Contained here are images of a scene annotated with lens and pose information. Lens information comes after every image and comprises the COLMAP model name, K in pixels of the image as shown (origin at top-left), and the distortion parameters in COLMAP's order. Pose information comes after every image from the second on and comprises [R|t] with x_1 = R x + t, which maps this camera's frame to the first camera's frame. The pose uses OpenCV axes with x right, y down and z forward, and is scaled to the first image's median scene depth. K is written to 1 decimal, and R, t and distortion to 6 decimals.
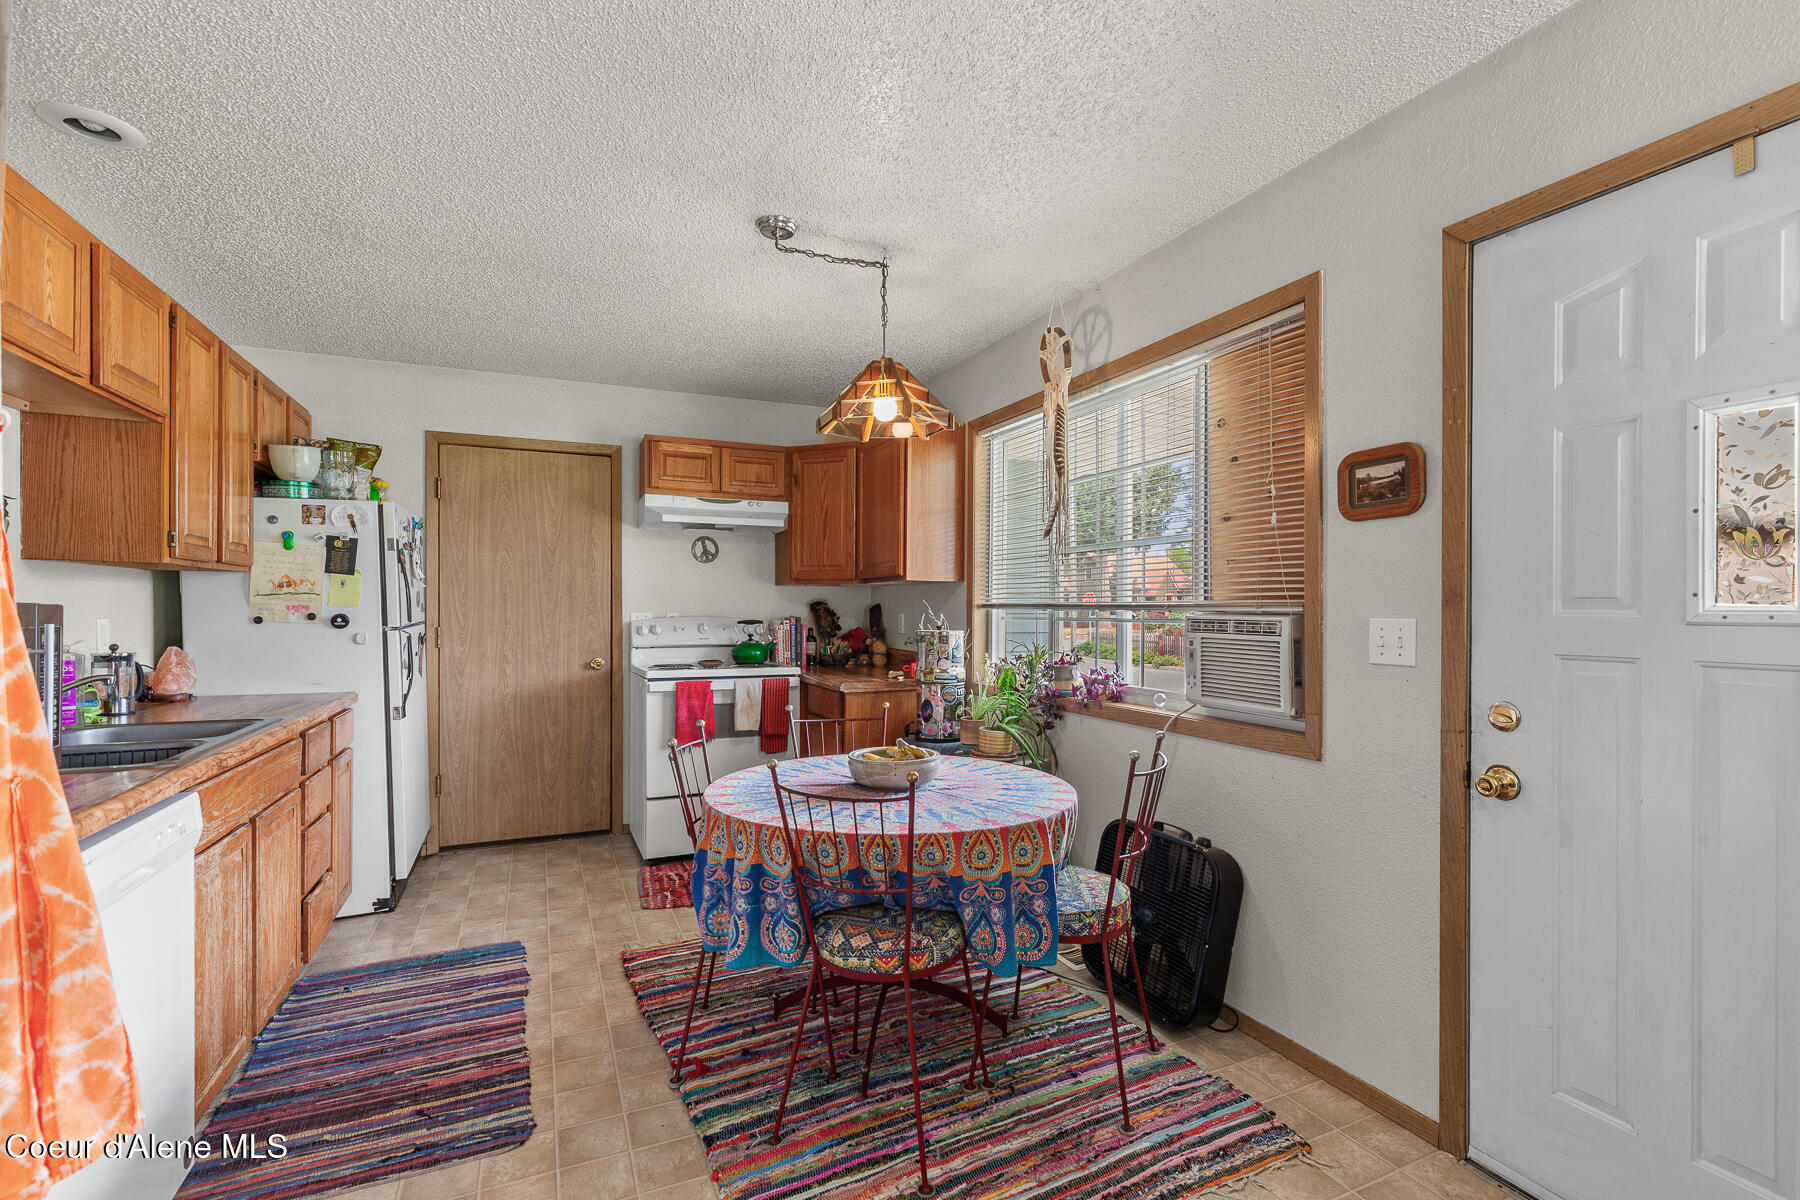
lens RADIAL K [[810.5, 0, 903.8], [0, 810.5, 614.6], [0, 0, 1]] dist [0.001434, -0.000002]
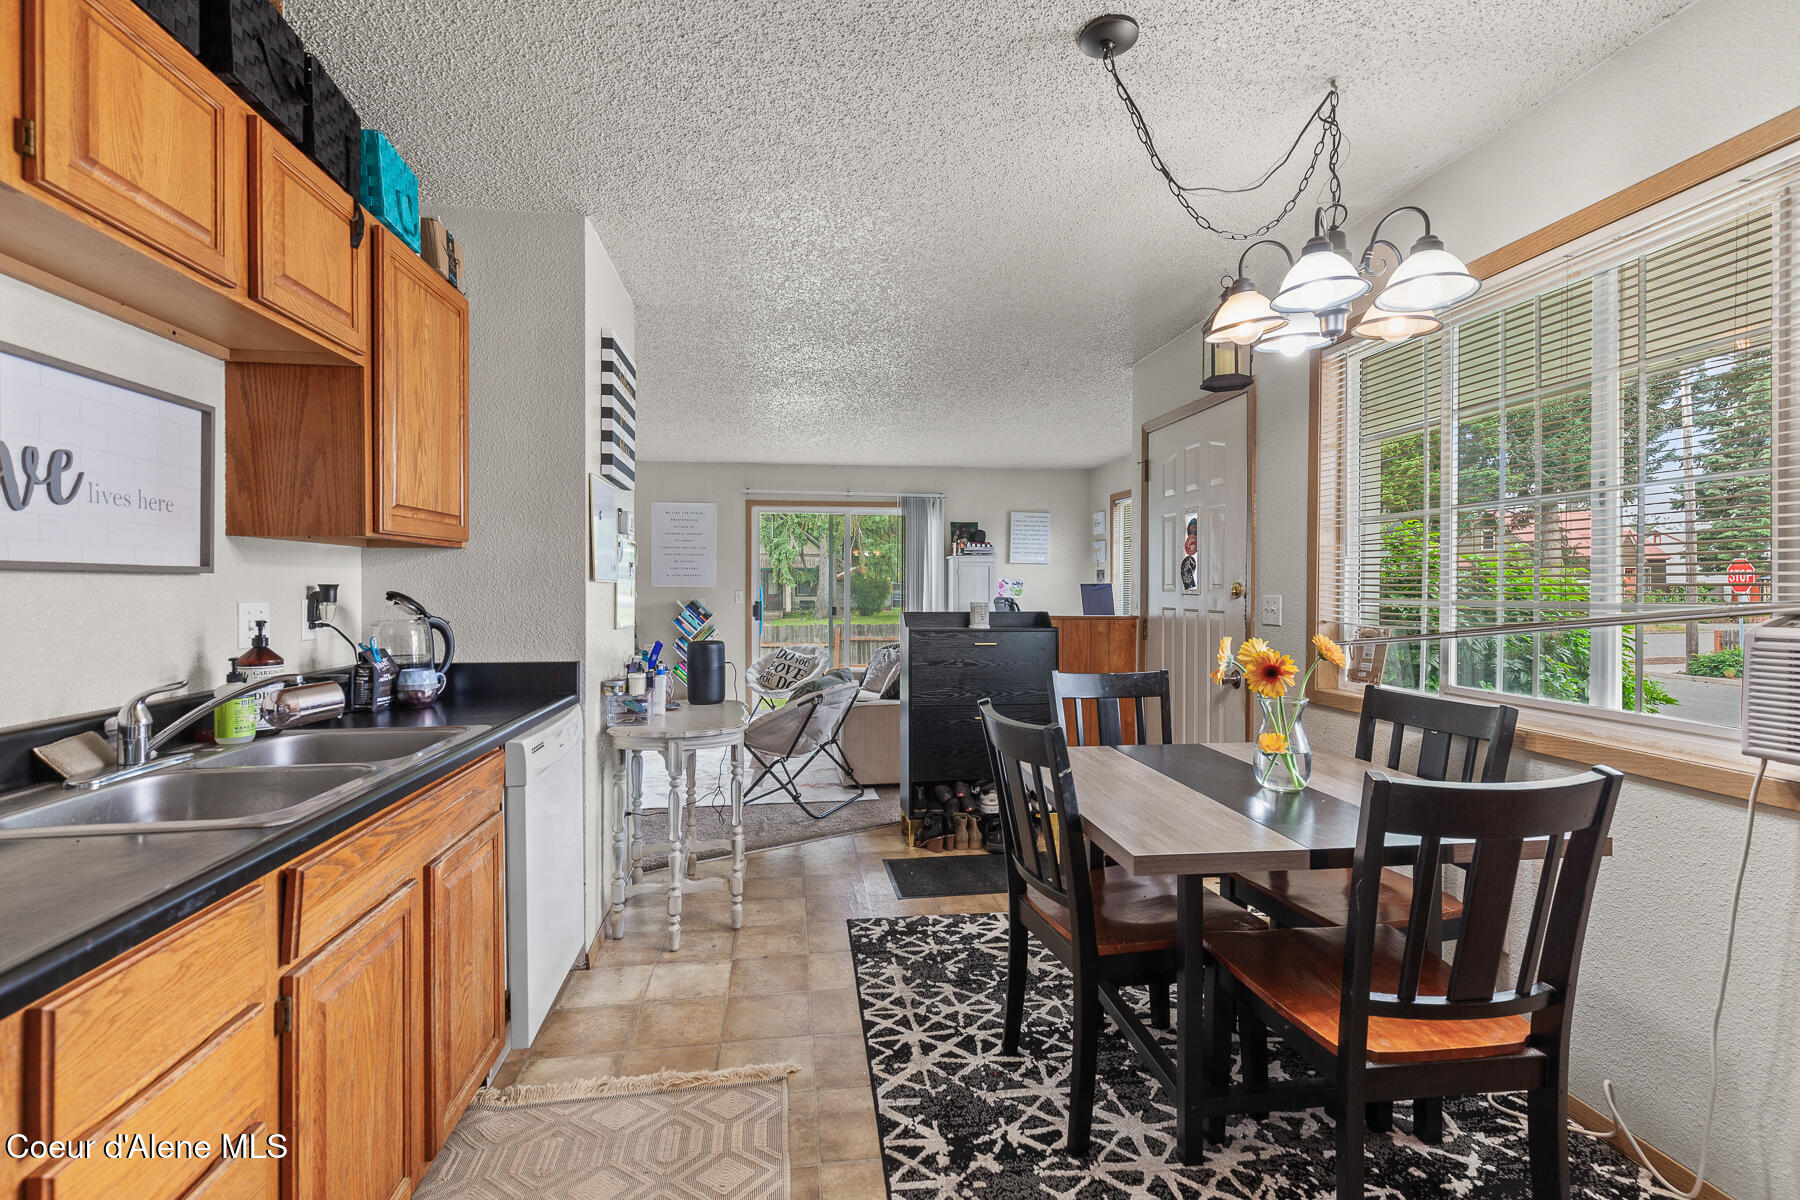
lens RADIAL K [[809.4, 0, 899.2], [0, 809.4, 584.9], [0, 0, 1]] dist [0.004697, -0.000008]
pose [[0.960740, -0.005166, -0.277402, -0.119416], [0.002289, 0.999940, -0.010692, -0.002333], [0.277441, 0.009637, 0.960694, 0.270895]]
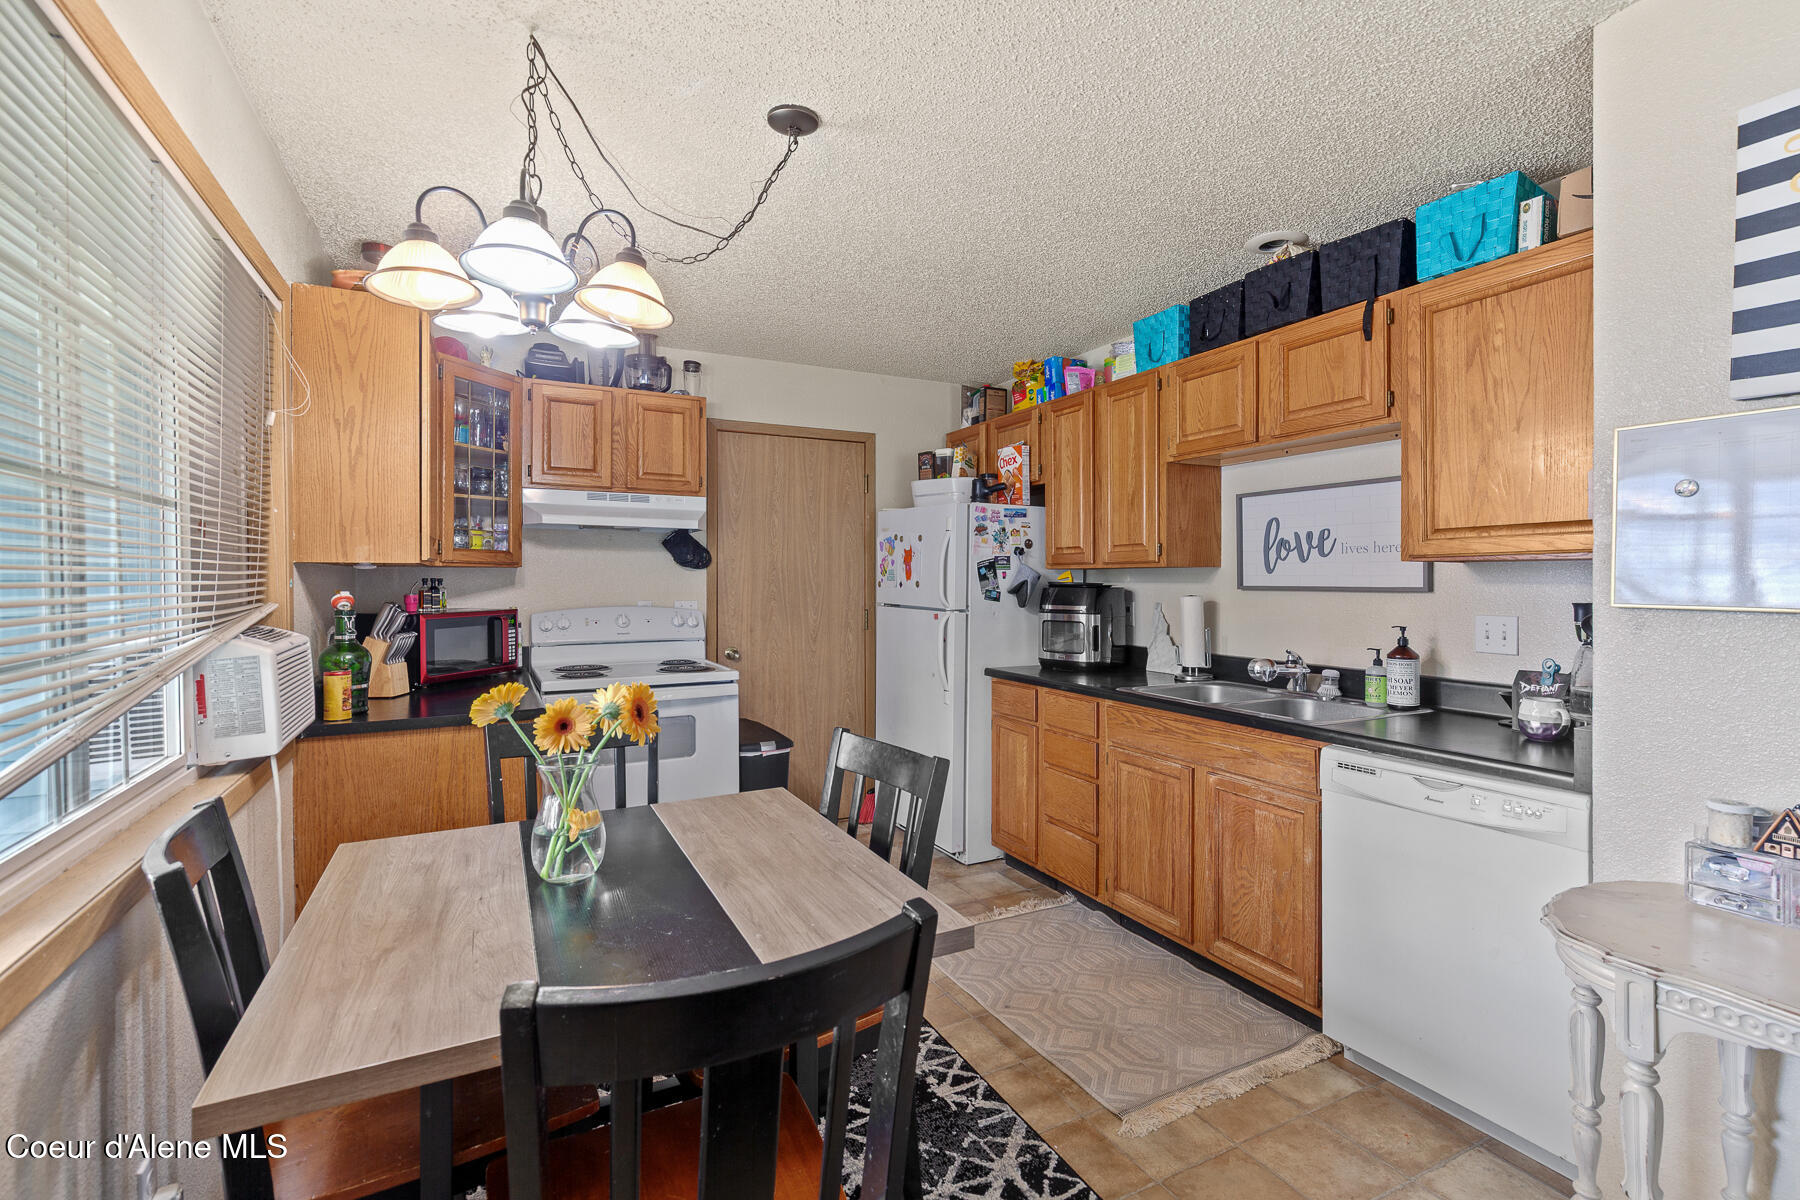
lens RADIAL K [[819.9, 0, 904.8], [0, 819.9, 575.4], [0, 0, 1]] dist [0.008896, 0.000097]
pose [[-0.998105, -0.001920, -0.061503, -0.179459], [-0.002179, 0.999989, 0.004150, -0.035639], [0.061494, 0.004276, -0.998098, 1.452472]]
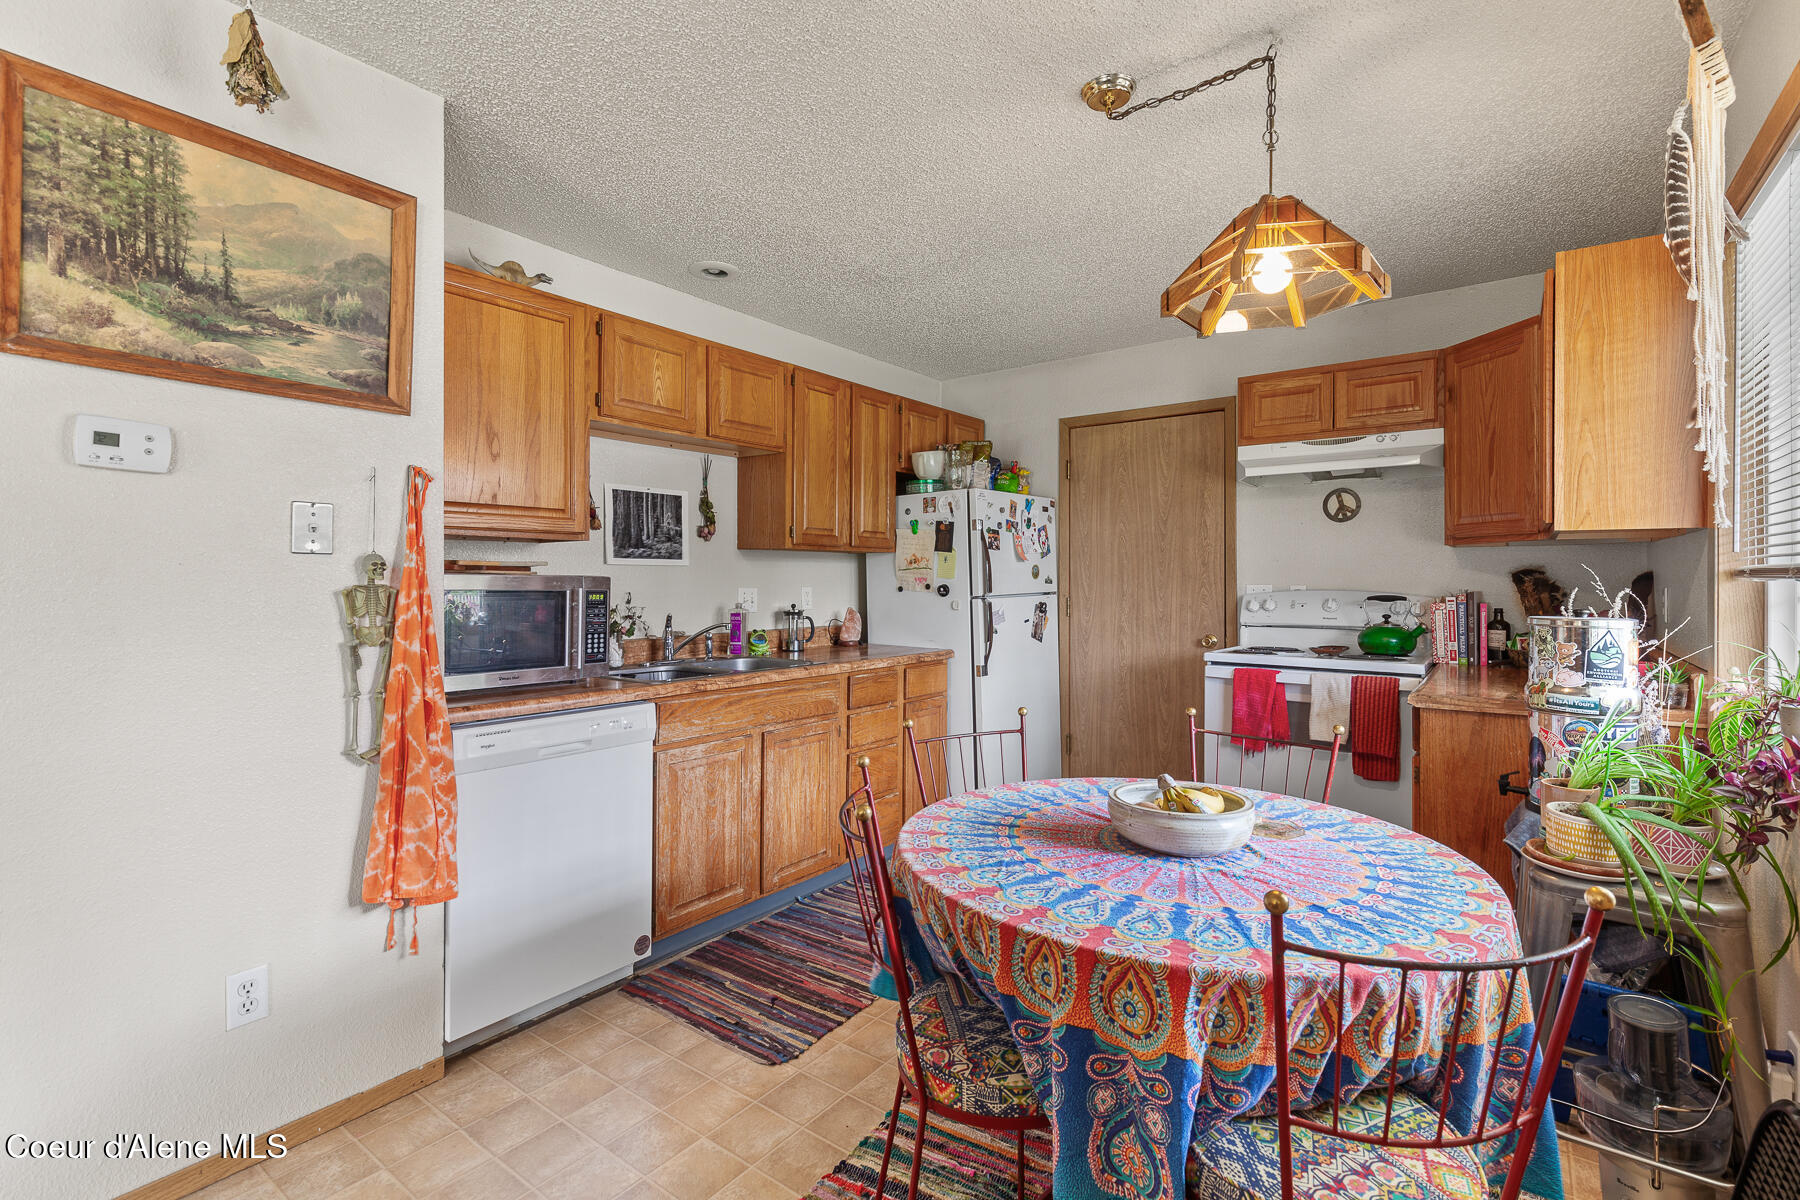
lens RADIAL K [[814.8, 0, 908.0], [0, 814.8, 573.5], [0, 0, 1]] dist [0.004002, -0.000129]
pose [[0.488069, -0.008692, -0.872762, 0.343547], [-0.006702, 0.999884, -0.013706, -0.000117], [0.872779, 0.012539, 0.487954, 0.354750]]
